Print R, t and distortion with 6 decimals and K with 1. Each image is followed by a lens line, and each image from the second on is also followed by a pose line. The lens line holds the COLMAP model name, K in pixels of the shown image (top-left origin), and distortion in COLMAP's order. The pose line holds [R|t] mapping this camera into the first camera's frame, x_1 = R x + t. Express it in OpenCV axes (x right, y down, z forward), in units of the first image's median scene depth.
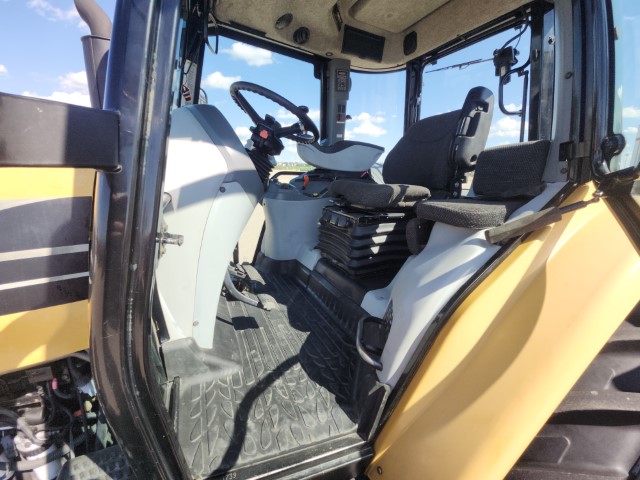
lens RADIAL K [[271.1, 0, 320.0], [0, 271.1, 240.0], [0, 0, 1]] dist [-0.000640, -0.000088]
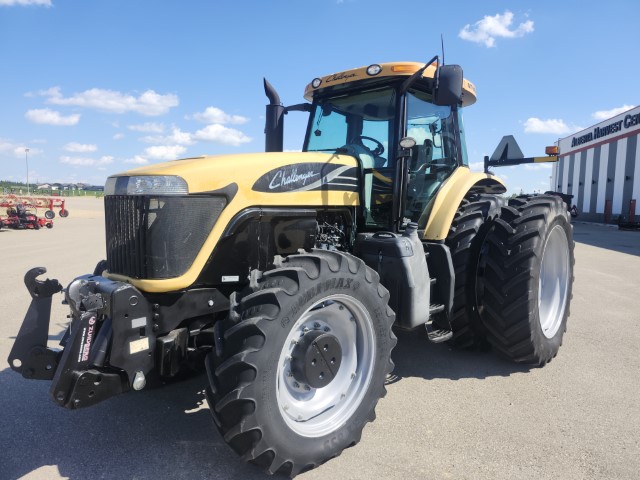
lens RADIAL K [[442.8, 0, 324.6], [0, 442.8, 236.8], [0, 0, 1]] dist [0.067992, -0.089666]
pose [[0.926345, -0.038028, 0.374752, -1.990235], [0.097409, 0.985233, -0.140808, 0.899666], [-0.363863, 0.166941, 0.916370, -2.446944]]
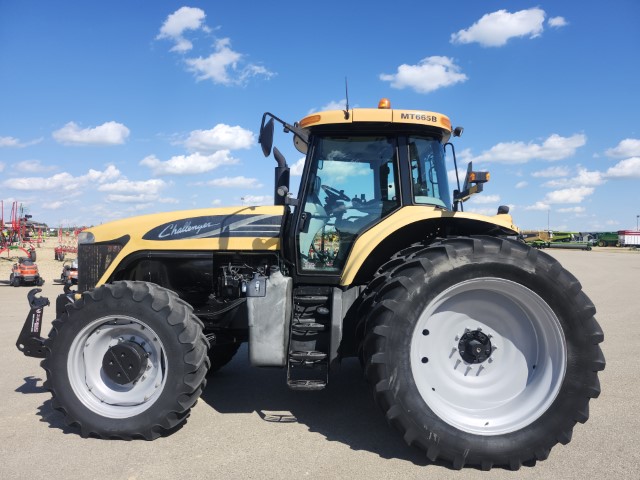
lens RADIAL K [[438.3, 0, 321.6], [0, 438.3, 246.0], [0, 0, 1]] dist [0.075494, -0.085951]
pose [[0.900360, -0.016771, -0.434823, 1.487570], [-0.090188, 0.970367, -0.224173, 0.977187], [0.425698, 0.241052, 0.872167, -2.549363]]
